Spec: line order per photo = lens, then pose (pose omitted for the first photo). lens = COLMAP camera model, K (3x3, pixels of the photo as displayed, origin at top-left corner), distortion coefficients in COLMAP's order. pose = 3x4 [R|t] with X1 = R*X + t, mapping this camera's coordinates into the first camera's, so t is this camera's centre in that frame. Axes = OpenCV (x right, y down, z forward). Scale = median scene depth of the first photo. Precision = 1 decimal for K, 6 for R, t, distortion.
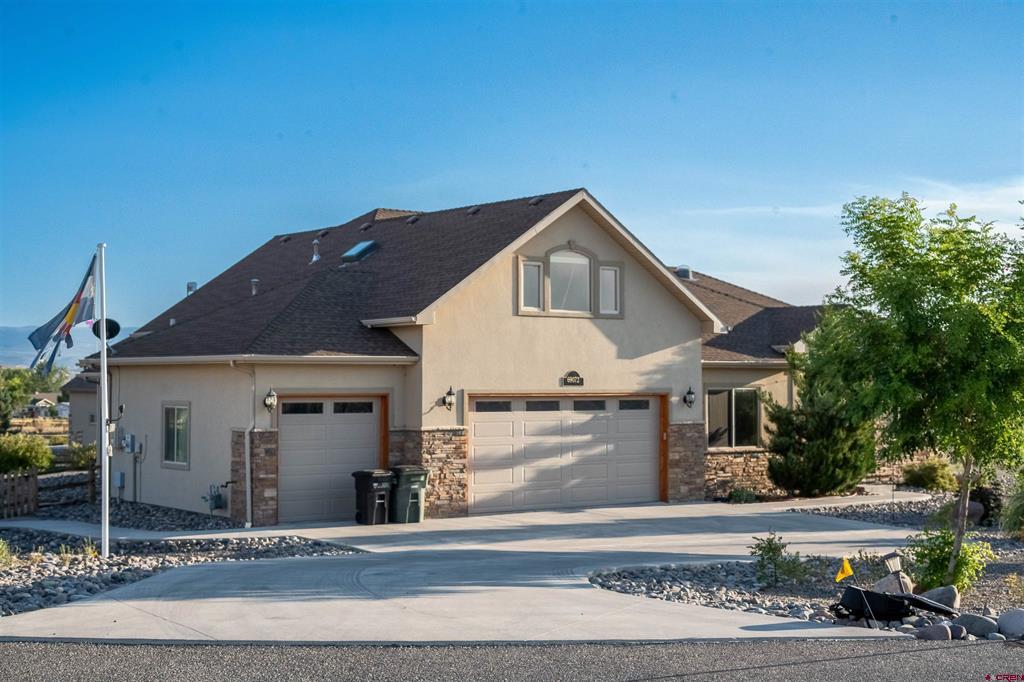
lens RADIAL K [[1495.6, 0, 512.0], [0, 1495.6, 341.0], [0, 0, 1]] dist [-0.017090, -0.022641]
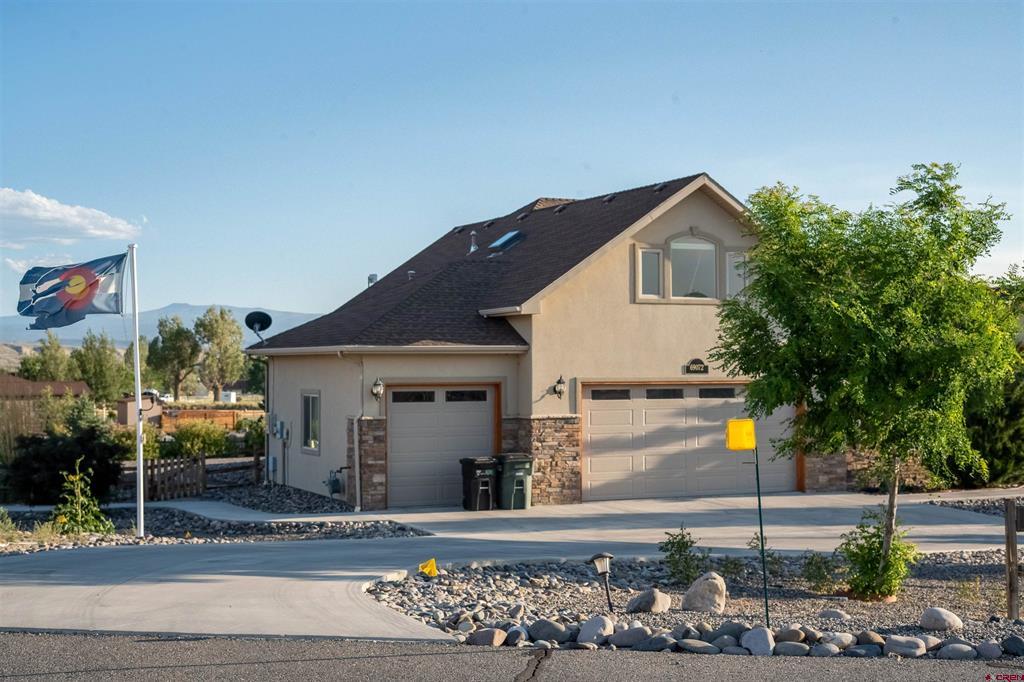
lens RADIAL K [[1495.6, 0, 512.0], [0, 1495.6, 341.0], [0, 0, 1]] dist [-0.017090, -0.022641]
pose [[0.974779, -0.008482, -0.223011, 0.151723], [0.011065, 0.999885, 0.010334, -0.003250], [0.222898, -0.012541, 0.974761, 0.009966]]
